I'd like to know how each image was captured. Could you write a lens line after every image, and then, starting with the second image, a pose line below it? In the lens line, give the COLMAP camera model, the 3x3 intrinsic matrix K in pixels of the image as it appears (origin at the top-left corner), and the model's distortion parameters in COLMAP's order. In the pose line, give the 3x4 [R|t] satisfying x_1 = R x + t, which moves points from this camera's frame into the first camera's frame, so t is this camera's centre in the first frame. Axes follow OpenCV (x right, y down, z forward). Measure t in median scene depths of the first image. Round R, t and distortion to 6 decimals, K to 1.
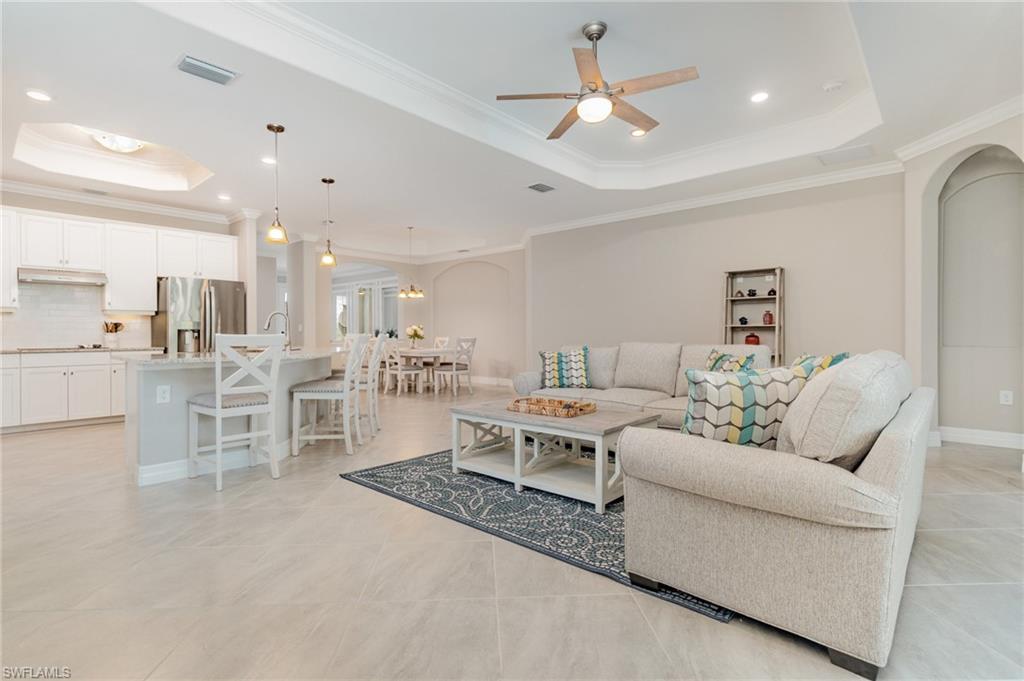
lens RADIAL K [[488.4, 0, 506.5], [0, 488.4, 335.1], [0, 0, 1]] dist [0.001516, 0.000085]
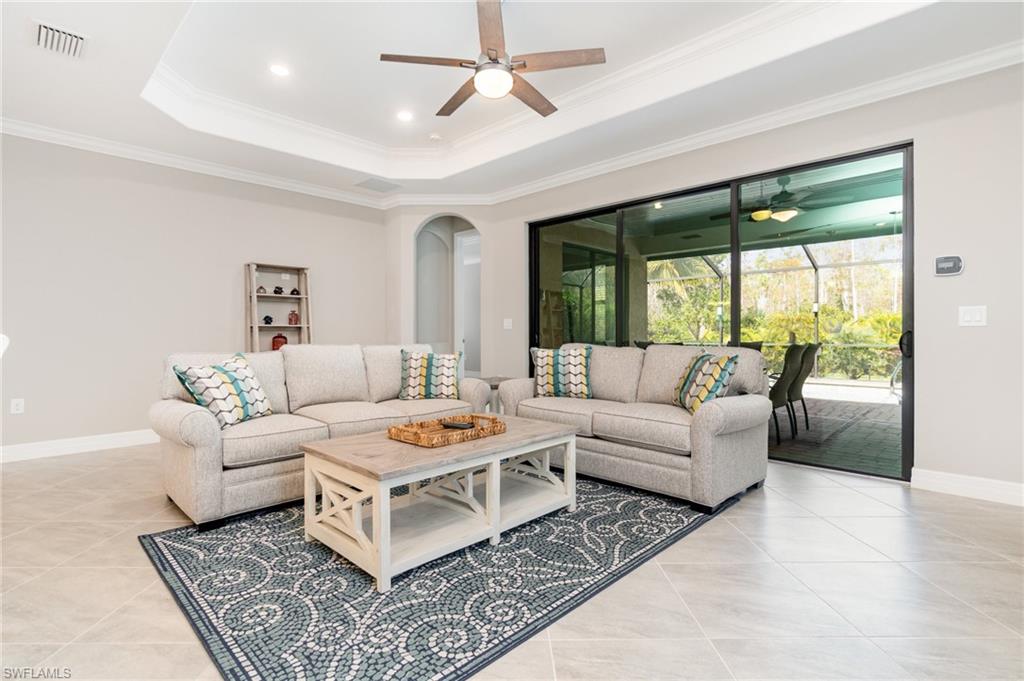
lens RADIAL K [[488.4, 0, 506.5], [0, 488.4, 335.1], [0, 0, 1]] dist [0.001516, 0.000085]
pose [[0.049197, -0.000598, 0.998789, -0.735080], [0.003552, 0.999994, 0.000424, -0.000691], [-0.998783, 0.003527, 0.049199, 0.966447]]
